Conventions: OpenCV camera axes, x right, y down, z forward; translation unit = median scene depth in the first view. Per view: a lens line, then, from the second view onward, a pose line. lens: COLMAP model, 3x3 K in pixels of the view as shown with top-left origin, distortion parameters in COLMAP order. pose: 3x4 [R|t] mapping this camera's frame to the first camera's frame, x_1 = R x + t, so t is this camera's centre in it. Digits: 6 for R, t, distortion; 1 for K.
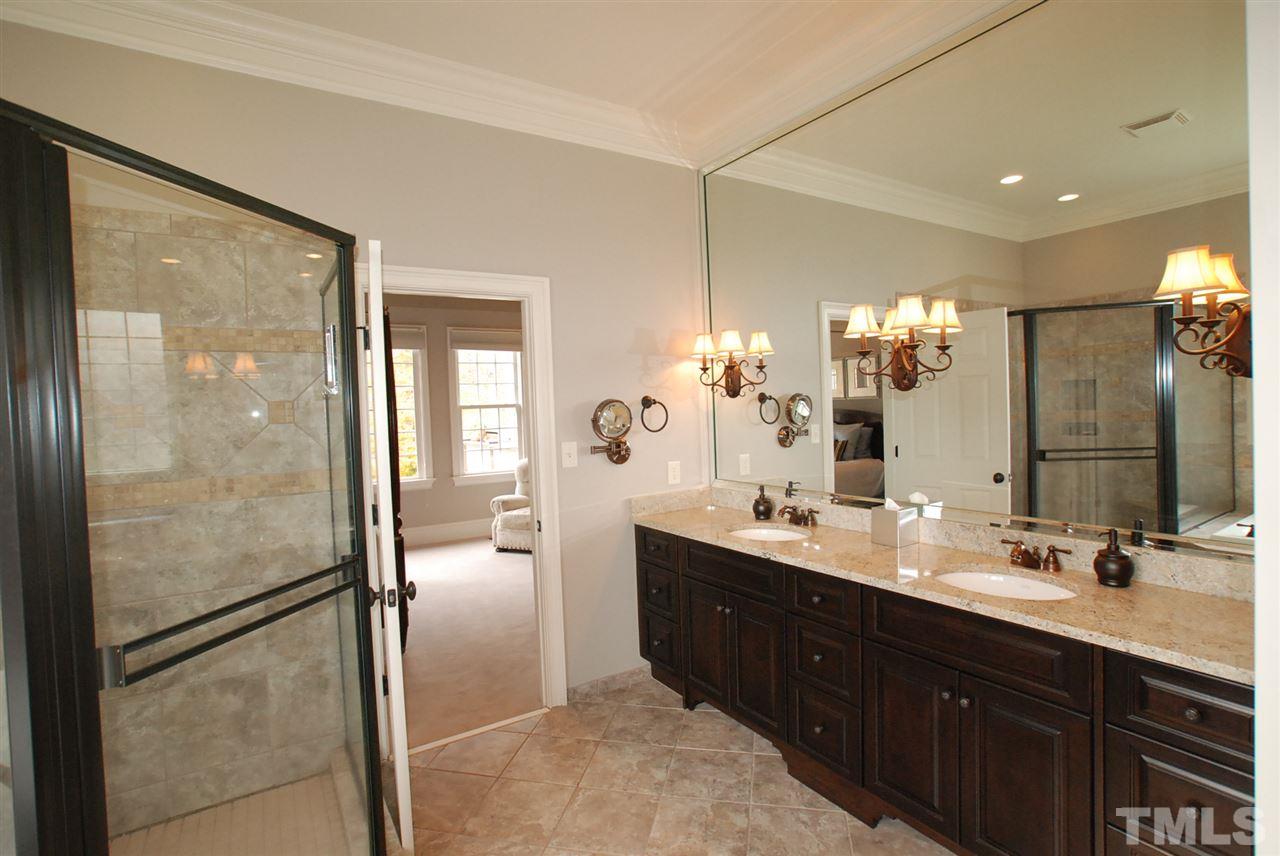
lens RADIAL K [[615.7, 0, 640.0], [0, 615.7, 428.0], [0, 0, 1]] dist [-0.041468, 0.013951]
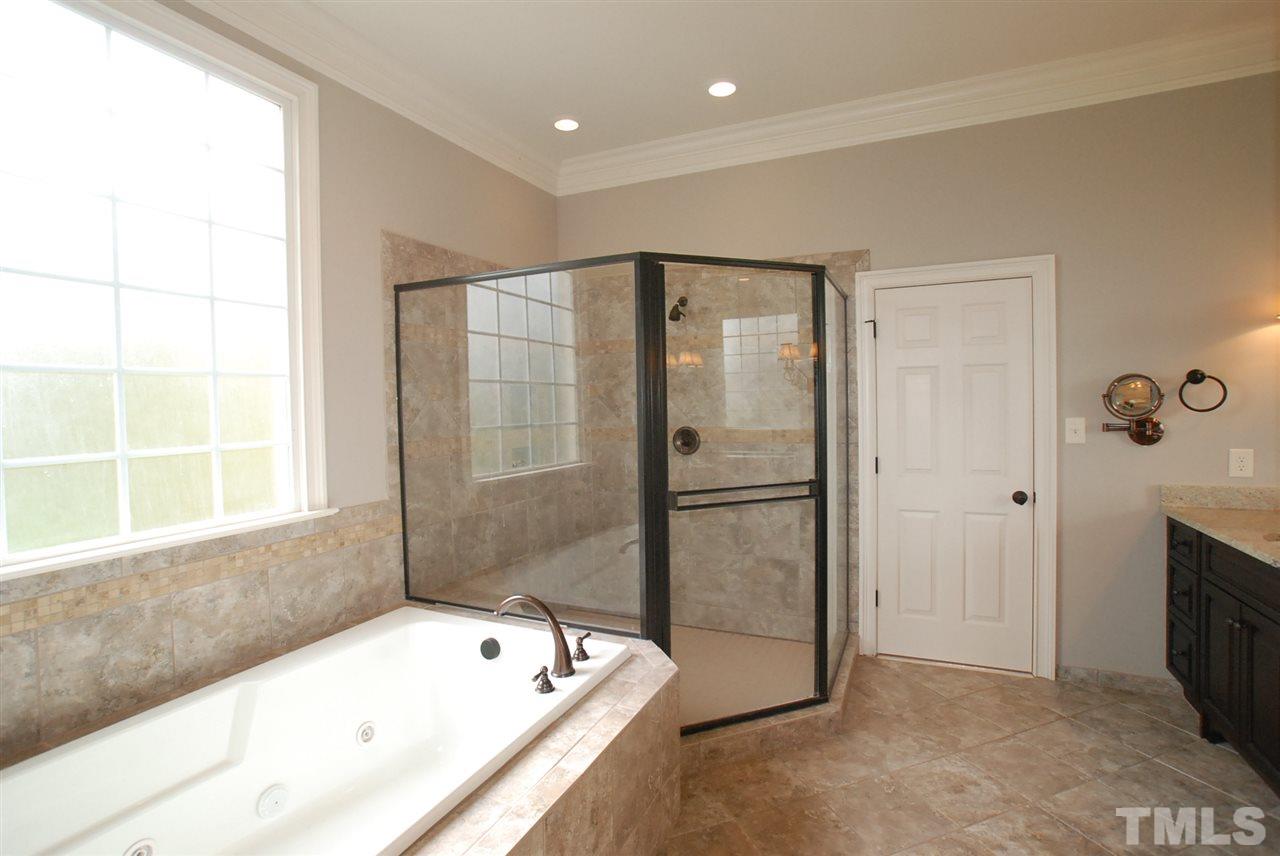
lens RADIAL K [[615.7, 0, 640.0], [0, 615.7, 428.0], [0, 0, 1]] dist [-0.041468, 0.013951]
pose [[0.545058, 0.061608, -0.836132, 0.340359], [-0.028124, 0.998079, 0.055207, 0.005504], [0.837927, -0.006576, 0.545743, -0.116650]]
